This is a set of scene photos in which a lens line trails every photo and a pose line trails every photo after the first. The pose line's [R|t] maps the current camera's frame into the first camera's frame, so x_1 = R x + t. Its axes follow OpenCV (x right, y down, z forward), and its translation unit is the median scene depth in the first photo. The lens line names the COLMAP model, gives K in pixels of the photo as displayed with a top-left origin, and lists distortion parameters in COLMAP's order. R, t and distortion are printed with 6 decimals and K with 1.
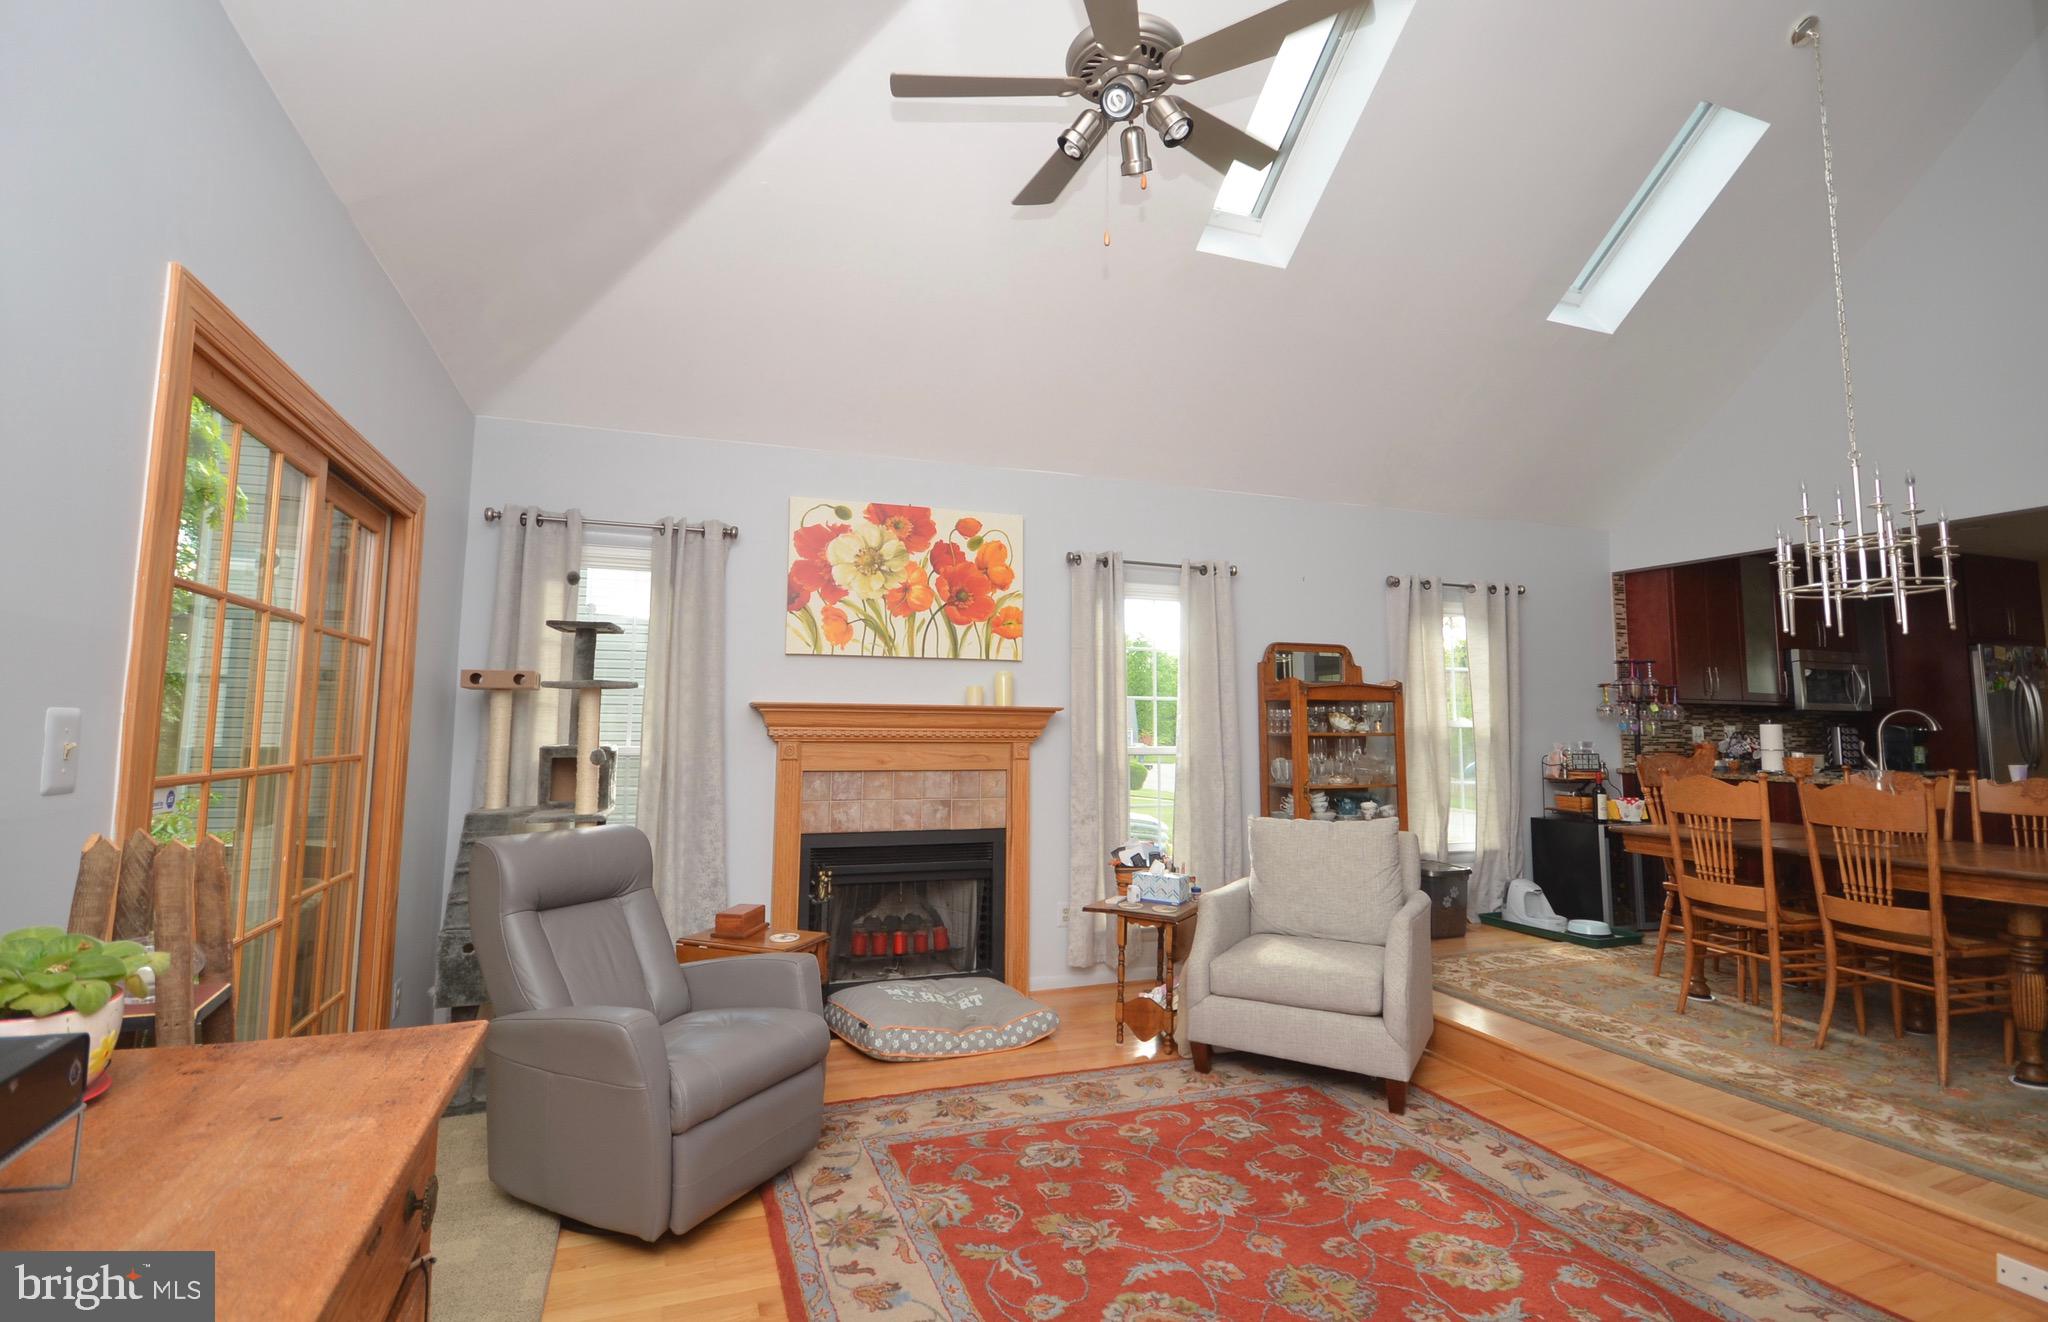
lens RADIAL K [[943.8, 0, 1011.4], [0, 943.8, 627.1], [0, 0, 1]] dist [-0.004903, -0.001596]
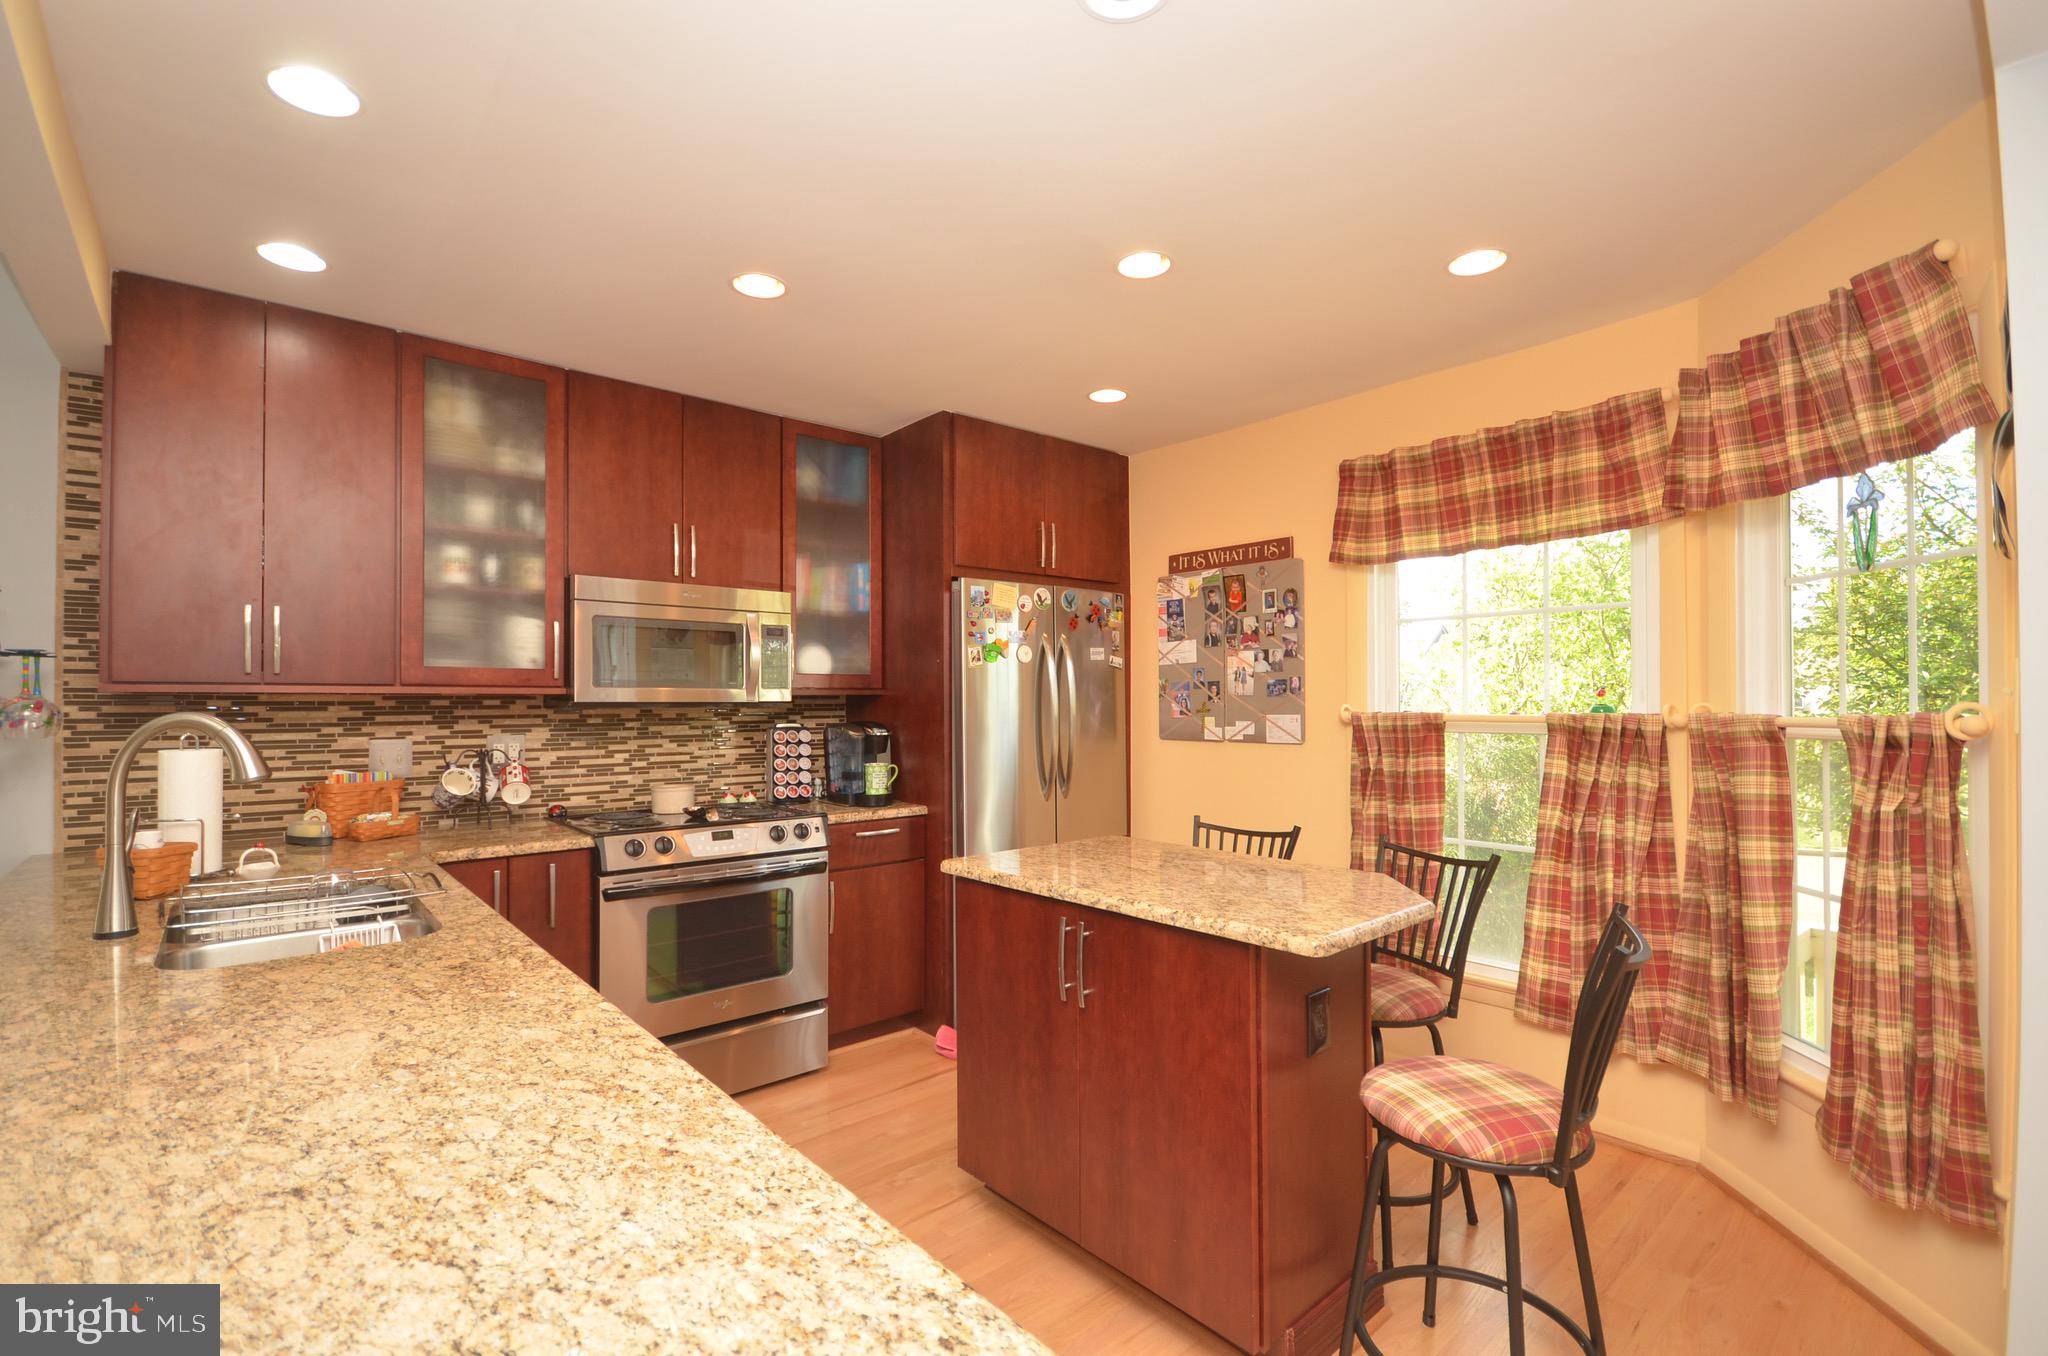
lens RADIAL K [[894.4, 0, 1020.1], [0, 894.4, 694.0], [0, 0, 1]] dist [-0.001561, -0.002294]
pose [[0.935000, -0.012294, 0.354434, 1.432032], [-0.020282, 0.995910, 0.088048, 0.062849], [-0.354067, -0.089514, 0.930926, 0.804104]]
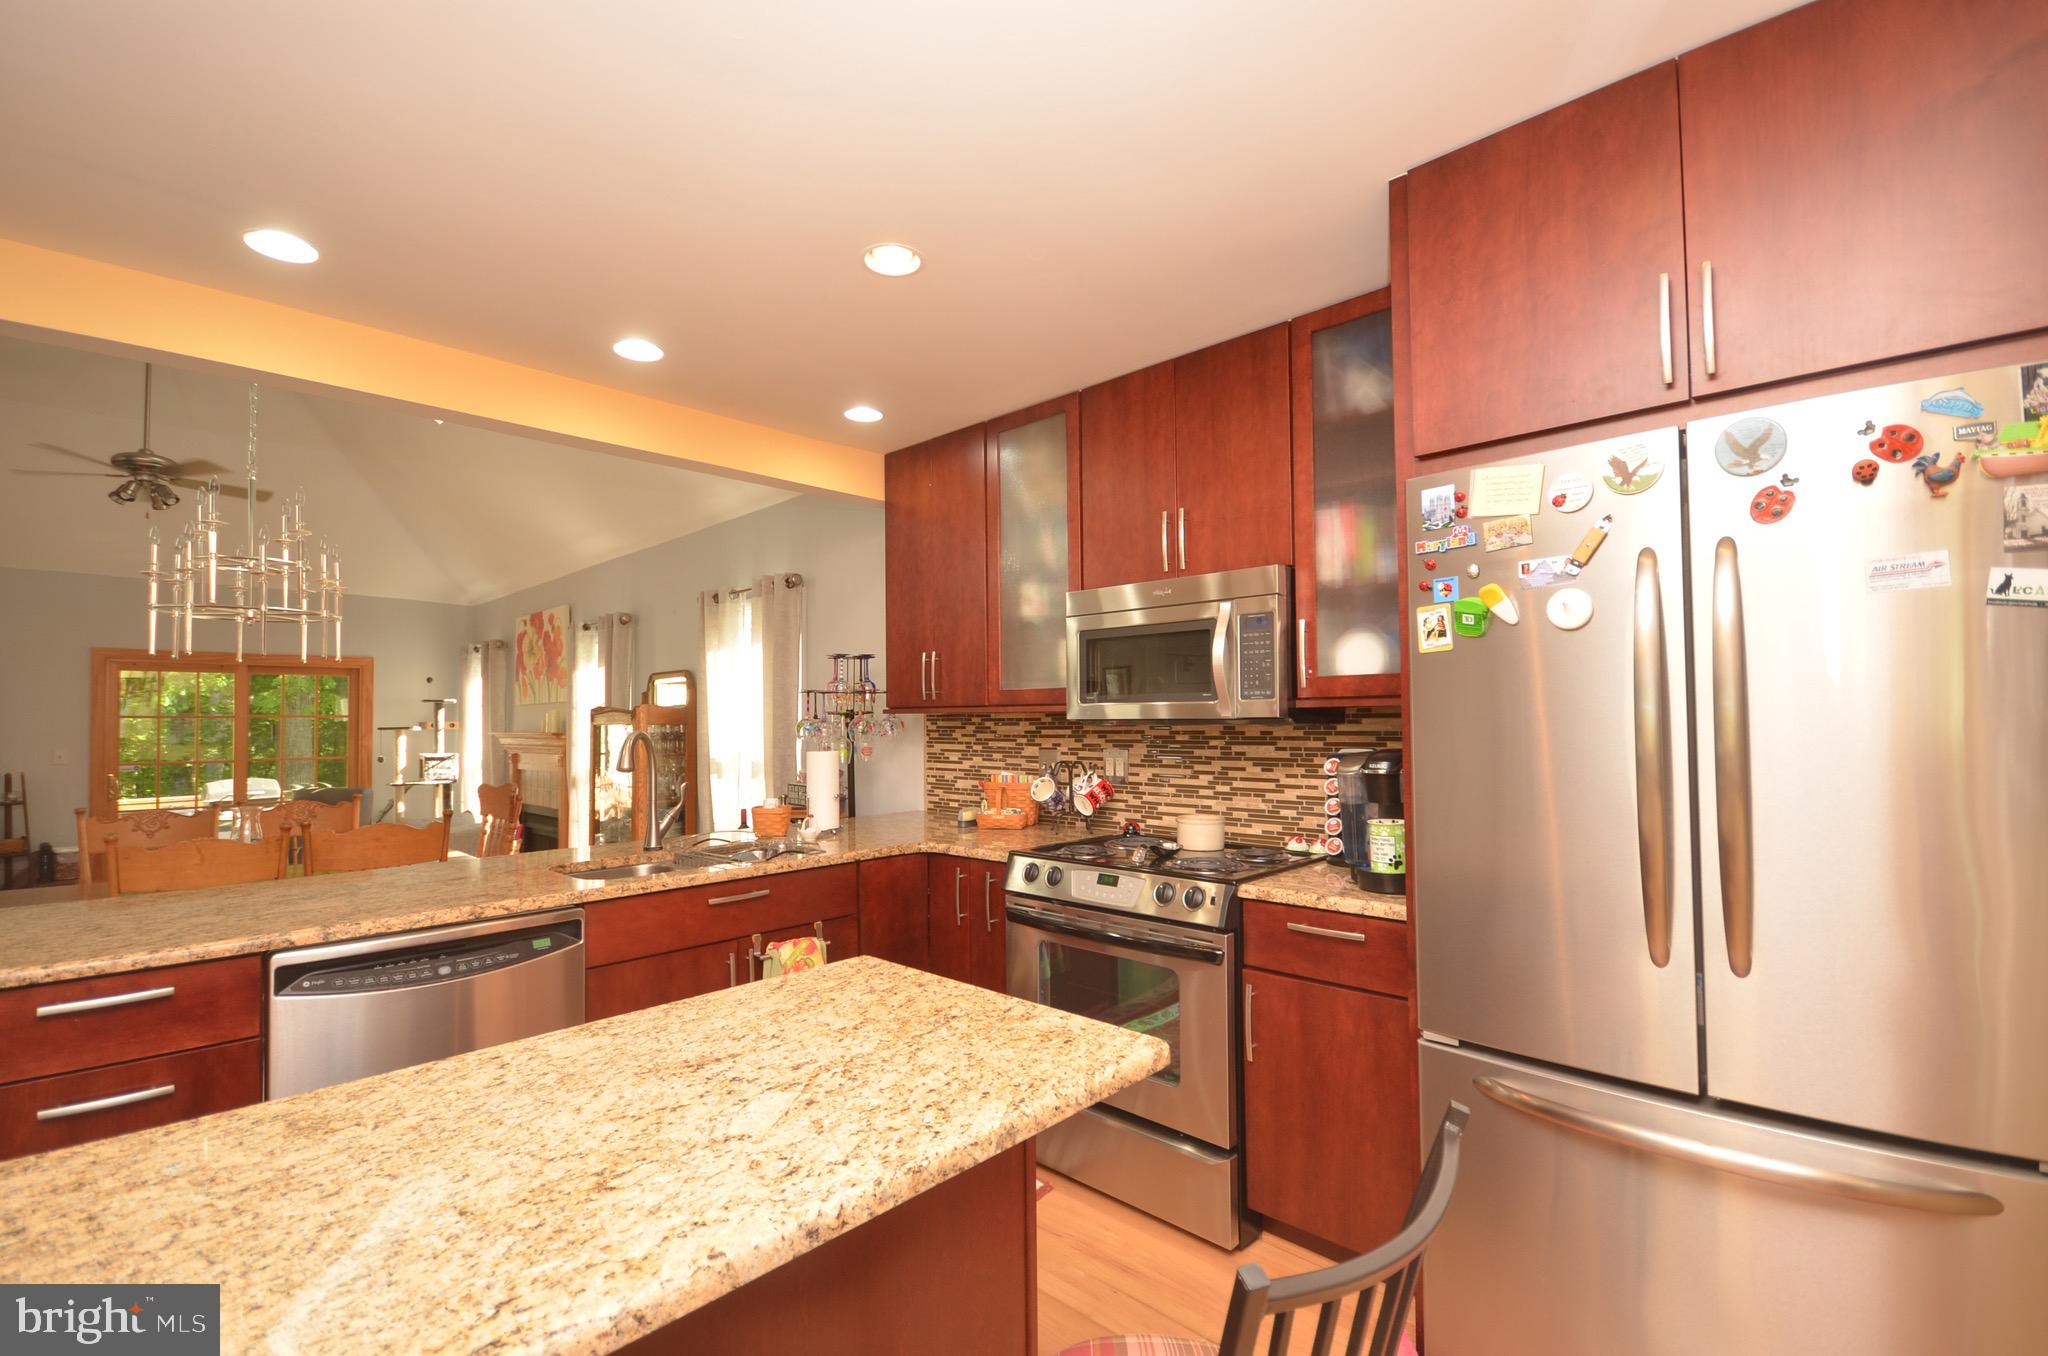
lens RADIAL K [[894.4, 0, 1029.8], [0, 894.4, 693.8], [0, 0, 1]] dist [-0.001561, -0.002294]
pose [[0.446205, -0.039995, -0.894036, 1.992804], [0.105624, 0.994372, 0.008232, 0.110489], [0.888676, -0.098105, 0.447919, 1.253784]]
